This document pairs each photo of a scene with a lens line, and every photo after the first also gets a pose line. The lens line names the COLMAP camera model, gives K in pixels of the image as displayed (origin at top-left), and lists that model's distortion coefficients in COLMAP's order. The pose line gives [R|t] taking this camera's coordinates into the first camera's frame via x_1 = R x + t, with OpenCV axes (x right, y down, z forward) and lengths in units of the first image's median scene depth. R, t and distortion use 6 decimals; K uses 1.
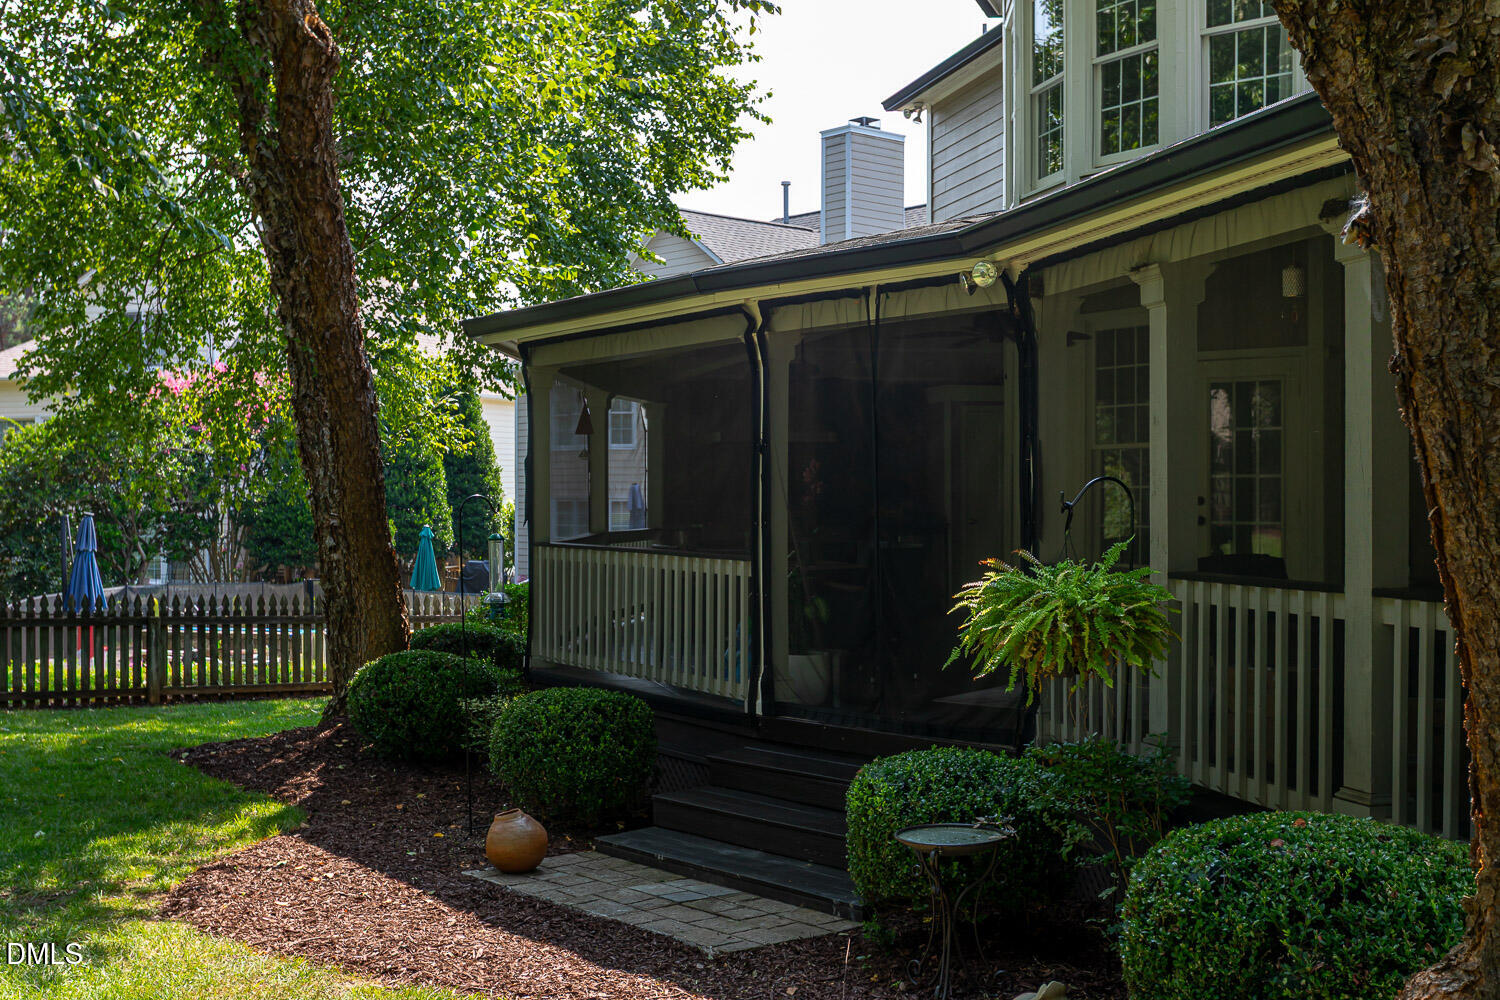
lens RADIAL K [[1696.9, 0, 750.0], [0, 1696.9, 500.0], [0, 0, 1]] dist [-0.001231, 0.009044]
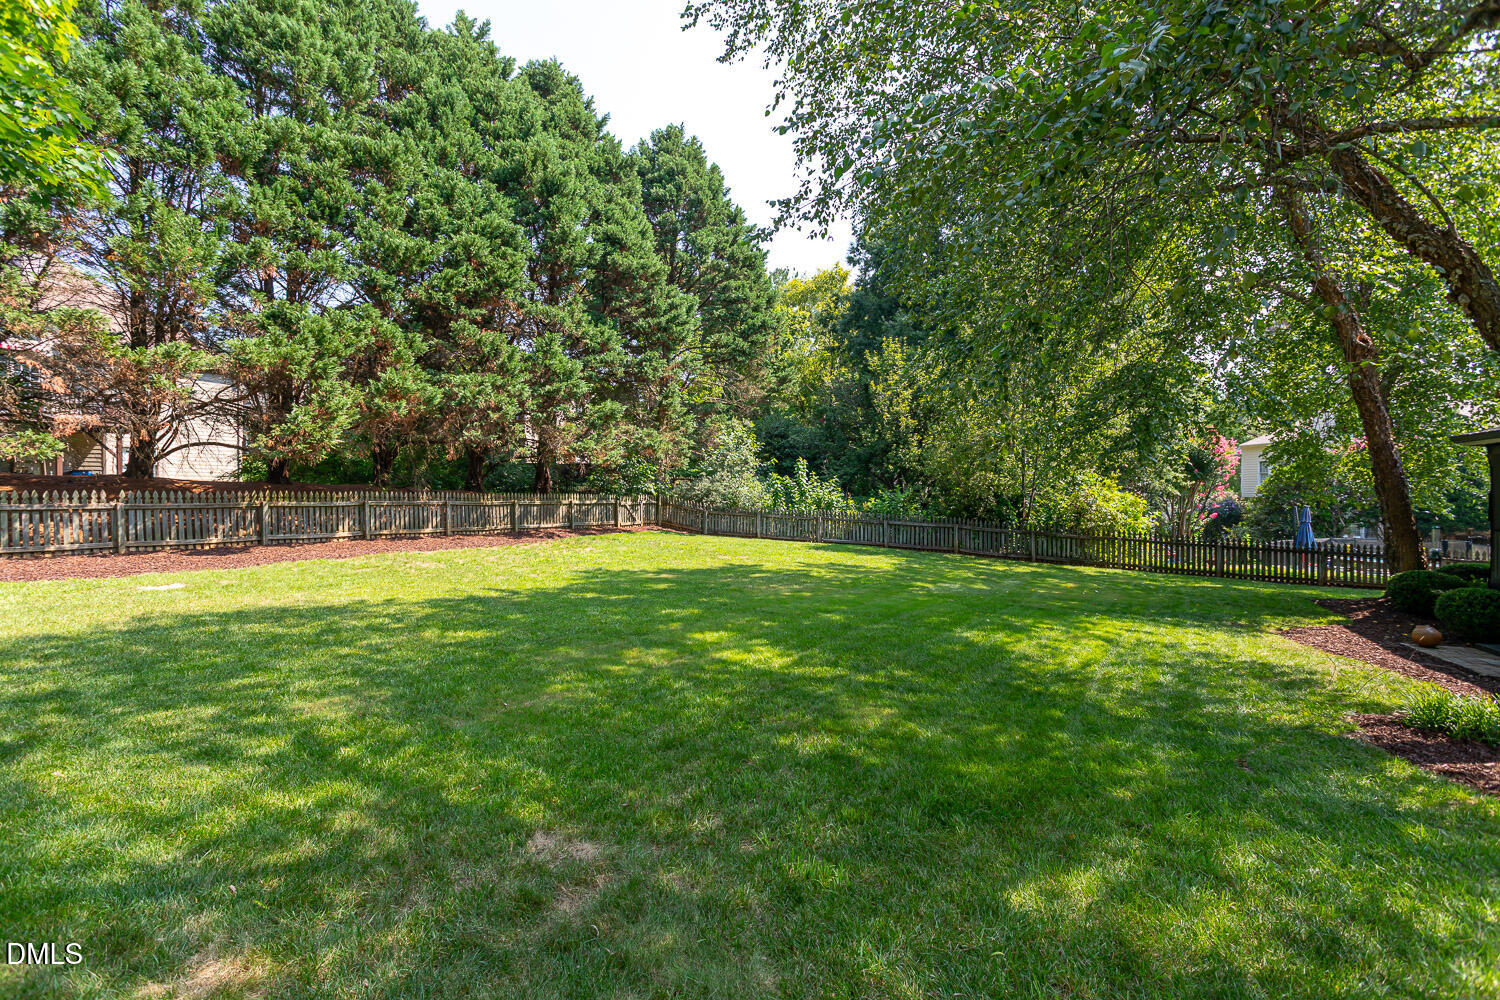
lens RADIAL K [[689.0, 0, 750.0], [0, 689.0, 500.0], [0, 0, 1]] dist [-0.001856, 0.000474]
pose [[0.476581, 0.005565, -0.879113, 0.226712], [0.001064, 0.999976, 0.006907, -0.023257], [0.879130, -0.004227, 0.476564, -0.365809]]
